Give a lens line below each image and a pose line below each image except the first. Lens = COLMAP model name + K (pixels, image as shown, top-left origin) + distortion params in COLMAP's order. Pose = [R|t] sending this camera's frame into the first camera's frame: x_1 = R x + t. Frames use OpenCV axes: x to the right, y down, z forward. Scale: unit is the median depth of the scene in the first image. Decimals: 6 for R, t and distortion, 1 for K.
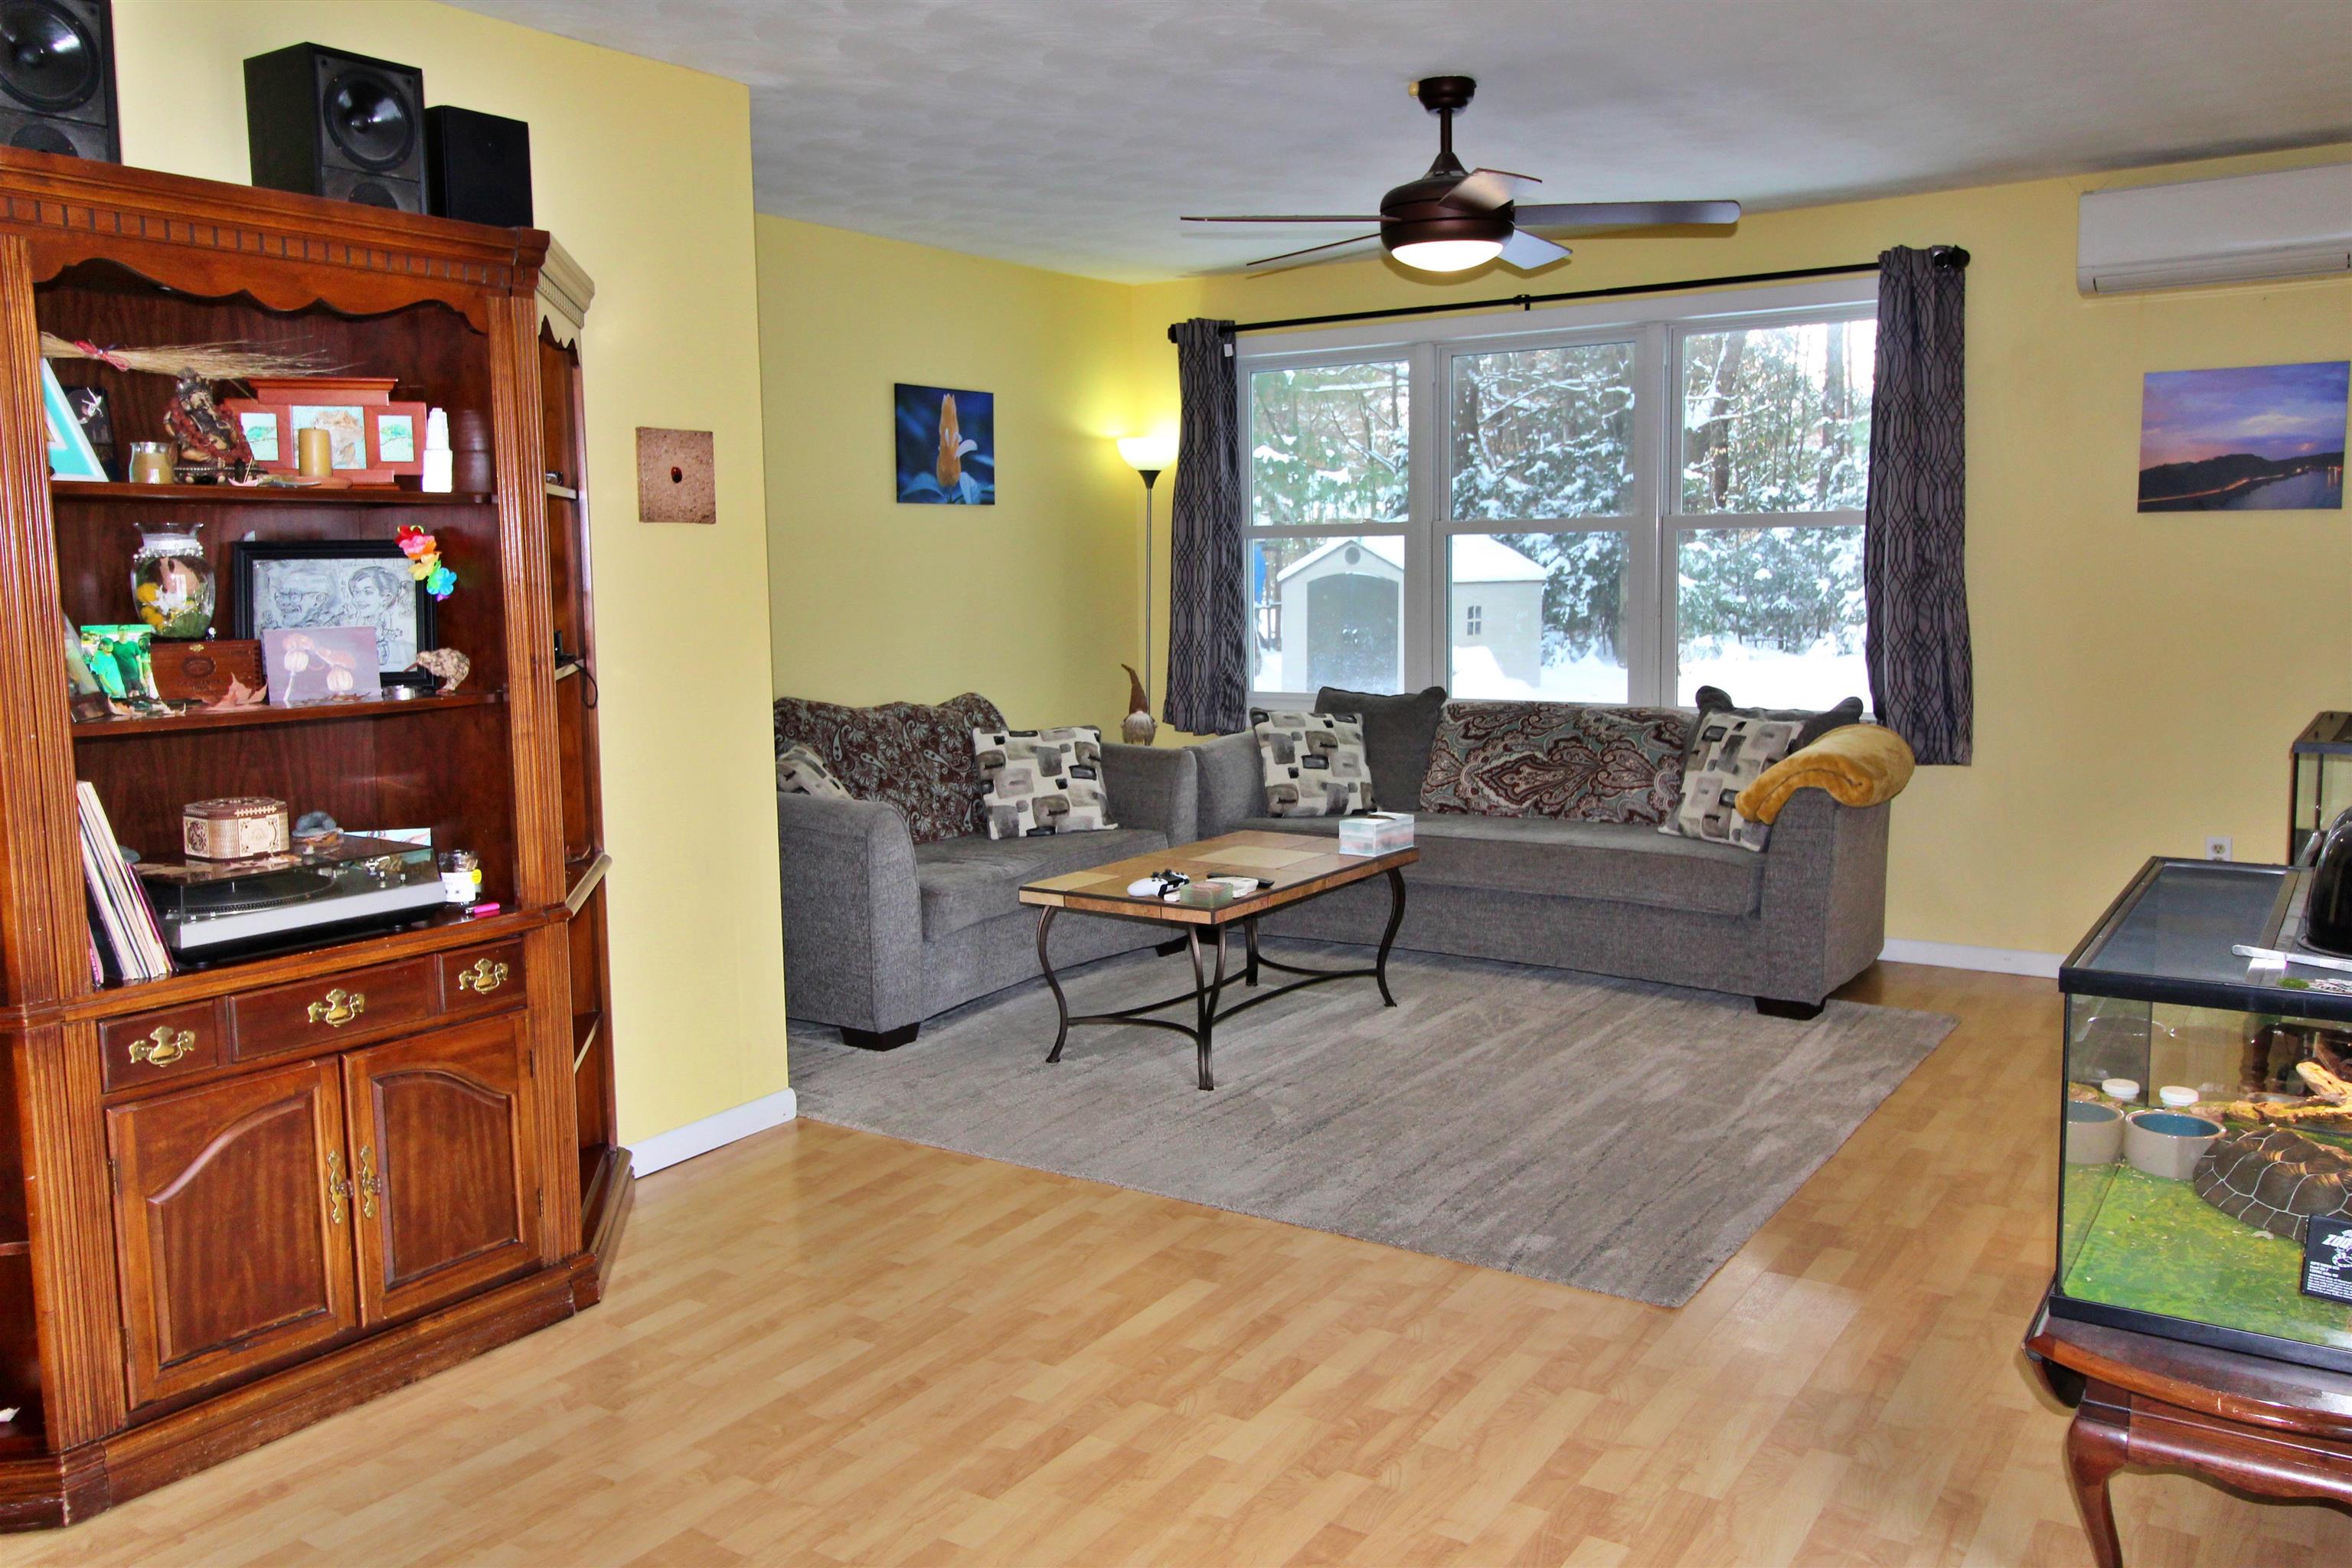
lens RADIAL K [[1874.7, 0, 1139.4], [0, 1874.7, 715.2], [0, 0, 1]] dist [0.008304, 0.003360]
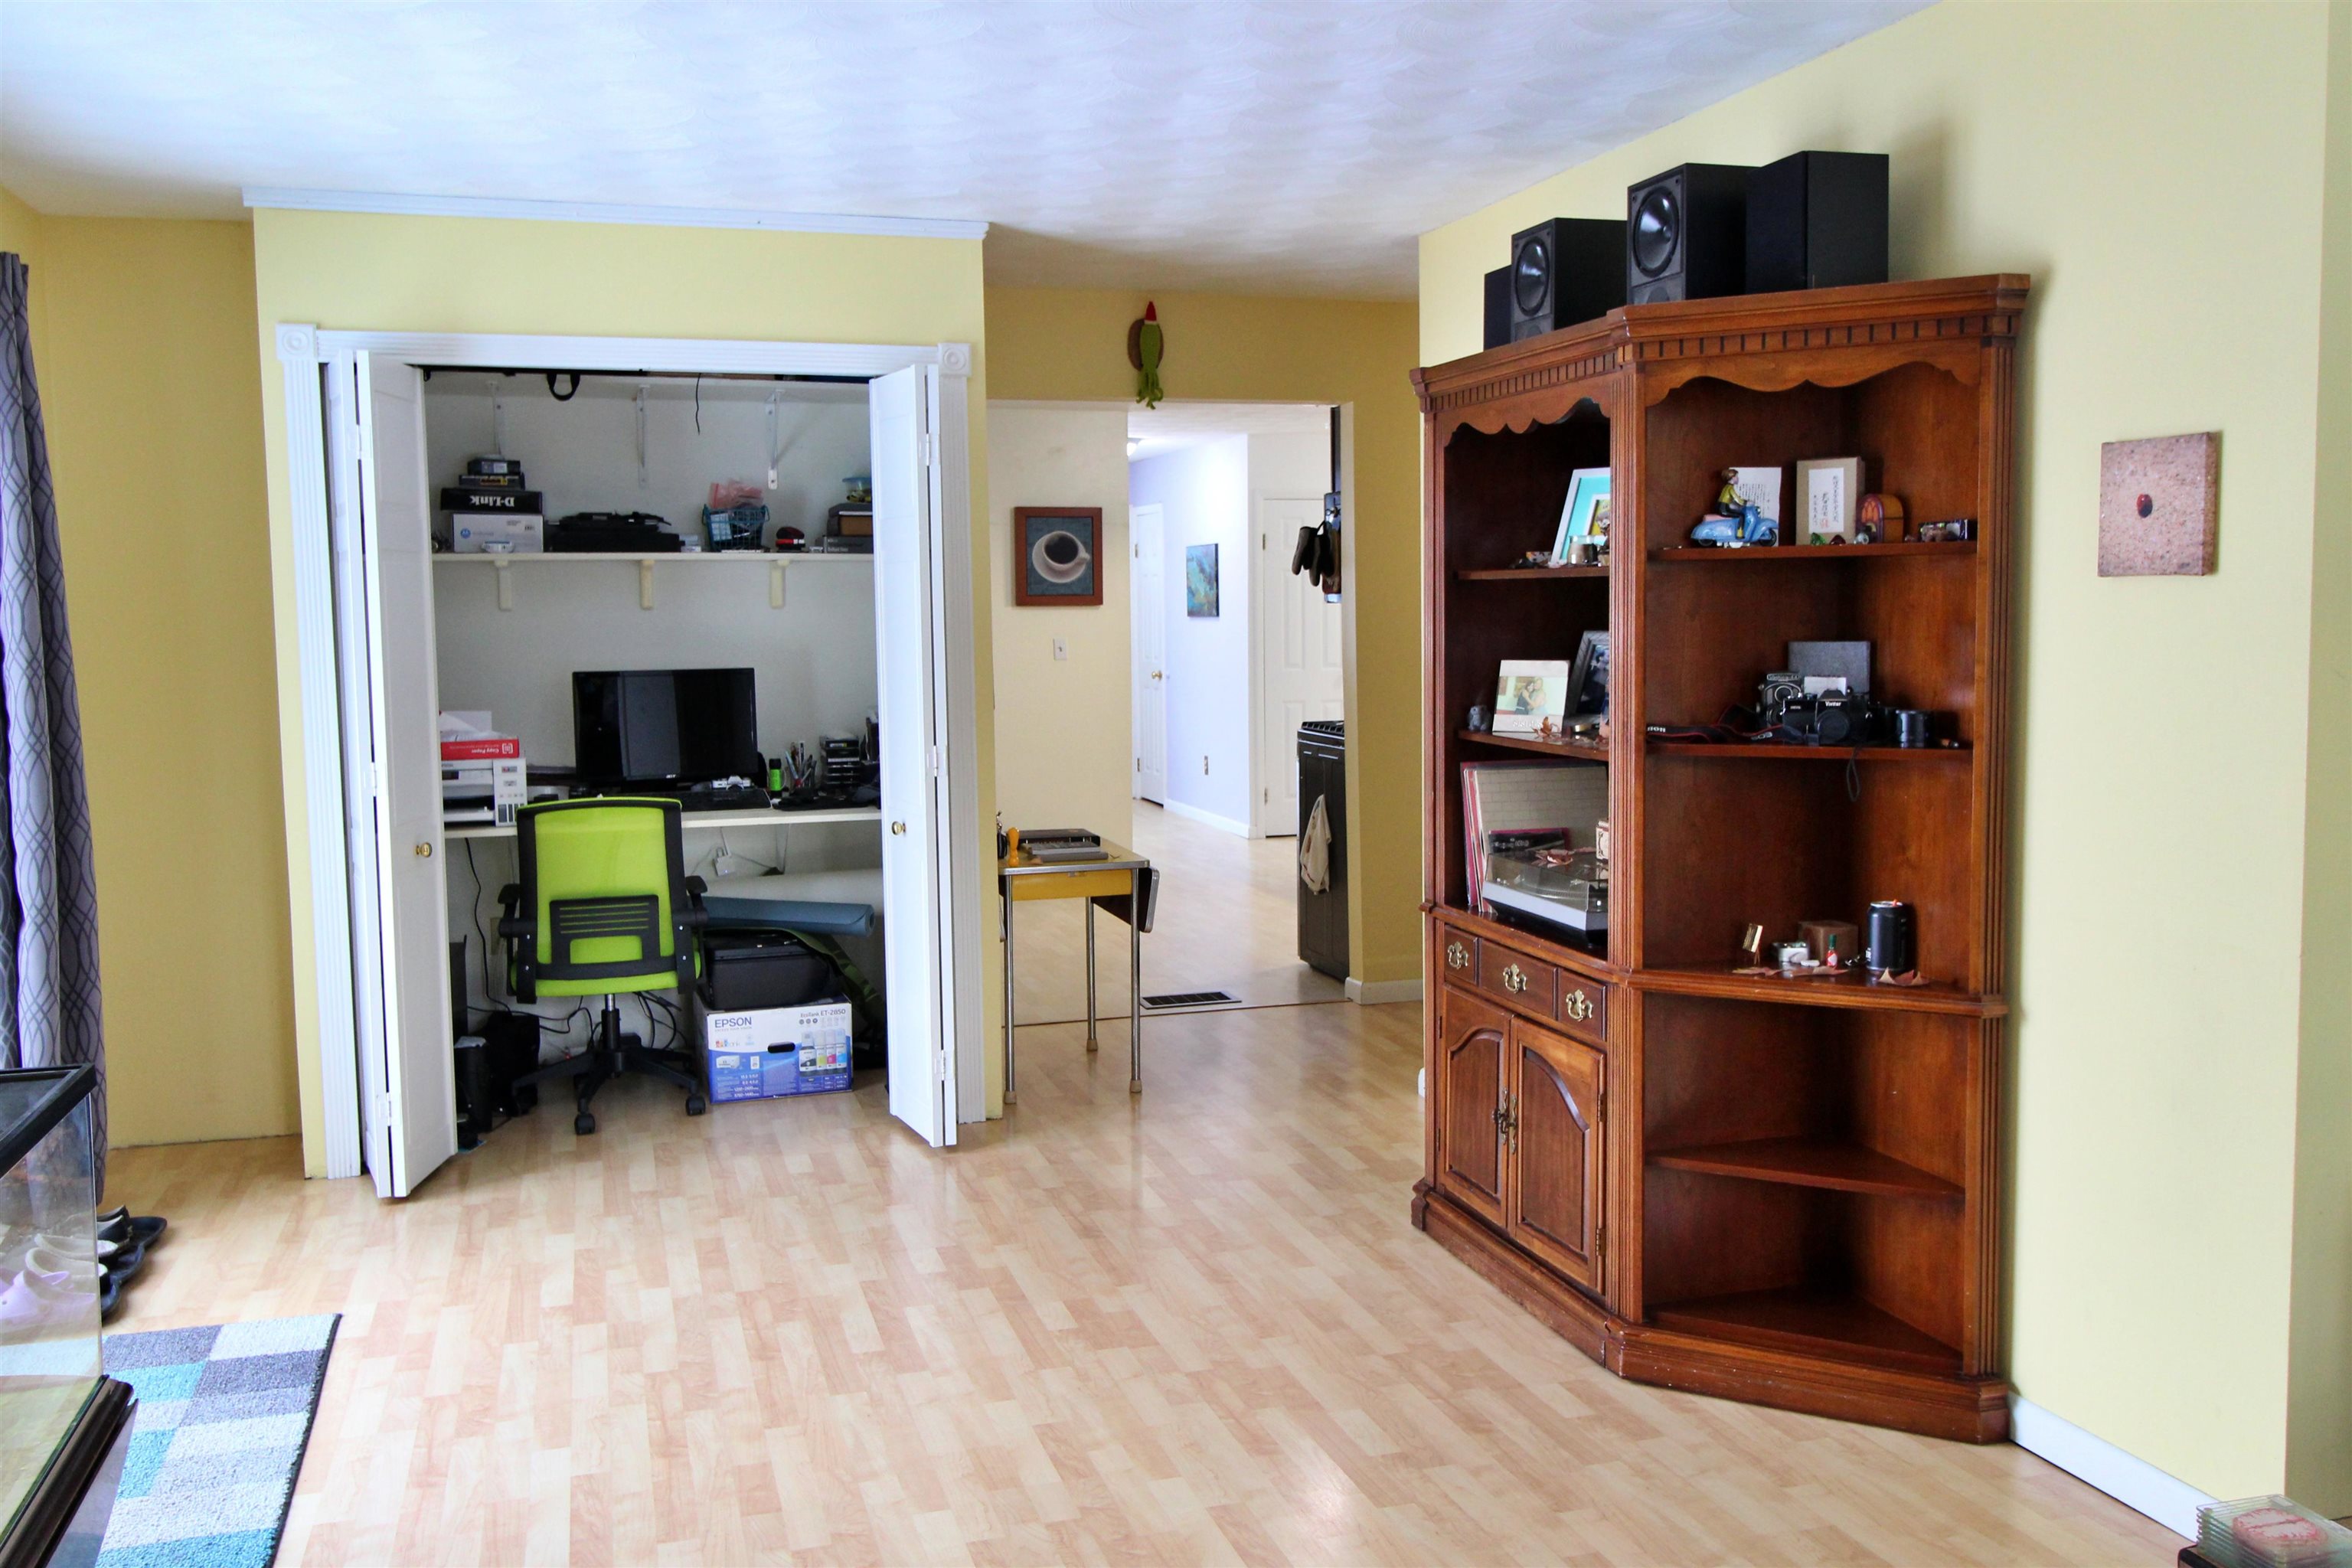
lens RADIAL K [[1874.7, 0, 1189.9], [0, 1874.7, 769.7], [0, 0, 1]] dist [0.008304, 0.003360]
pose [[-0.611984, 0.087022, -0.786068, 0.570593], [-0.048525, 0.987924, 0.147147, -0.132474], [0.789380, 0.128195, -0.600371, 1.298105]]
